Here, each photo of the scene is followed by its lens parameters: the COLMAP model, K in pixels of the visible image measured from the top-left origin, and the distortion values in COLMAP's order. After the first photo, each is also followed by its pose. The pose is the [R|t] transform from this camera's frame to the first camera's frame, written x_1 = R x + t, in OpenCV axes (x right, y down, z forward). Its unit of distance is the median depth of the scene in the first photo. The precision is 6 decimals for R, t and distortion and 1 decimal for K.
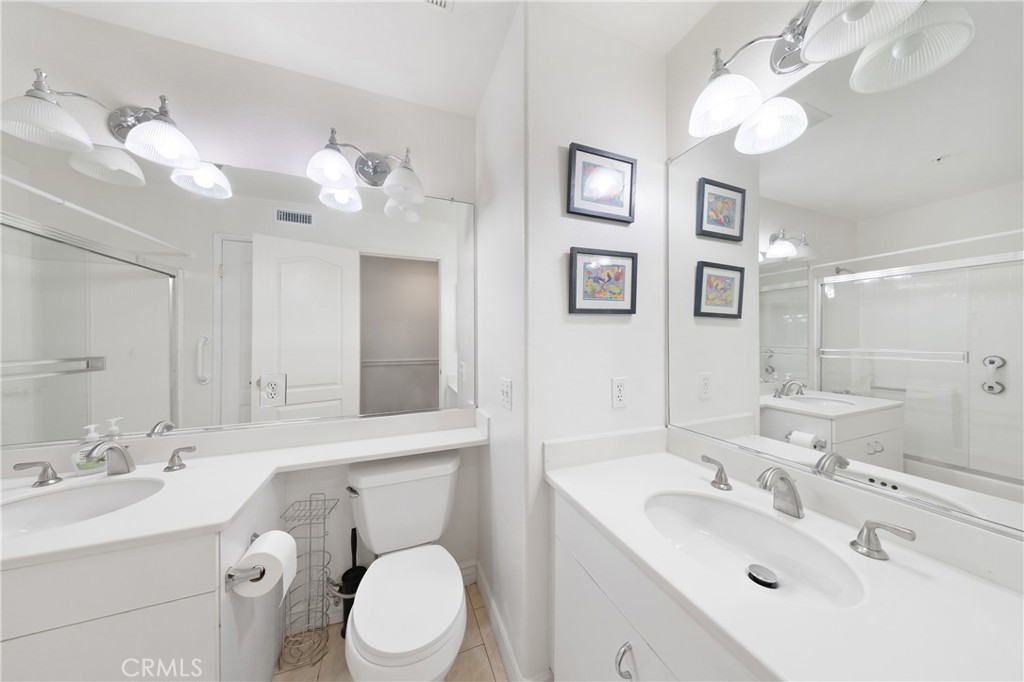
lens RADIAL K [[299.7, 0, 510.1], [0, 299.7, 339.9], [0, 0, 1]] dist [0.000313, -0.000036]
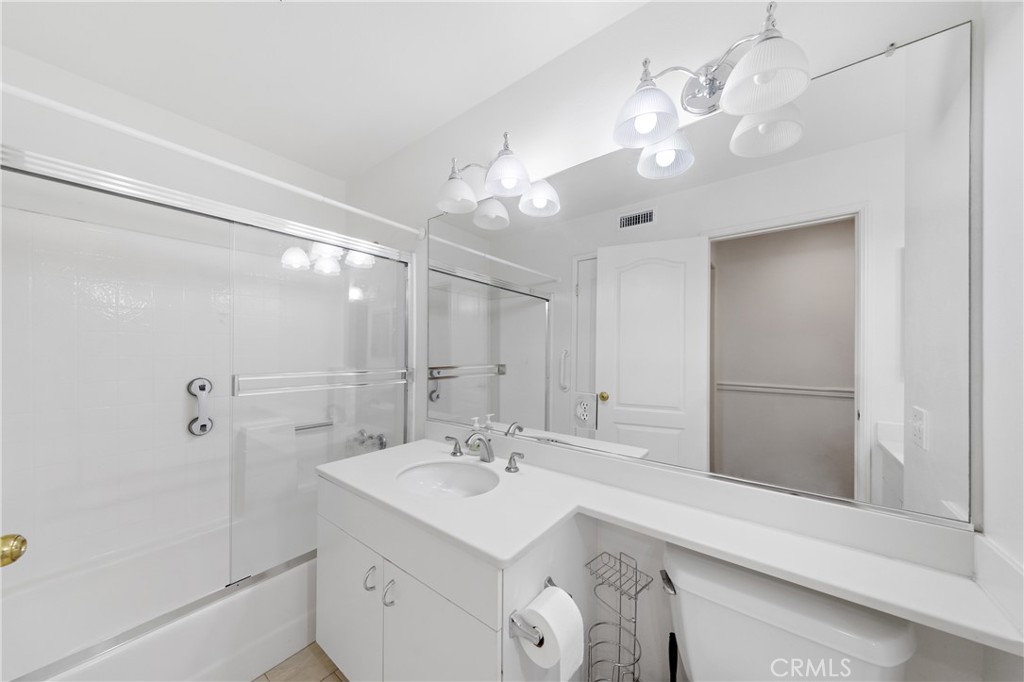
lens RADIAL K [[339.2, 0, 501.9], [0, 339.2, 350.0], [0, 0, 1]] dist [-0.002480, -0.001938]
pose [[0.501731, 0.002812, -0.865019, -0.058000], [-0.013741, 0.999894, -0.004720, -0.001529], [0.864915, 0.014254, 0.501717, 0.281753]]
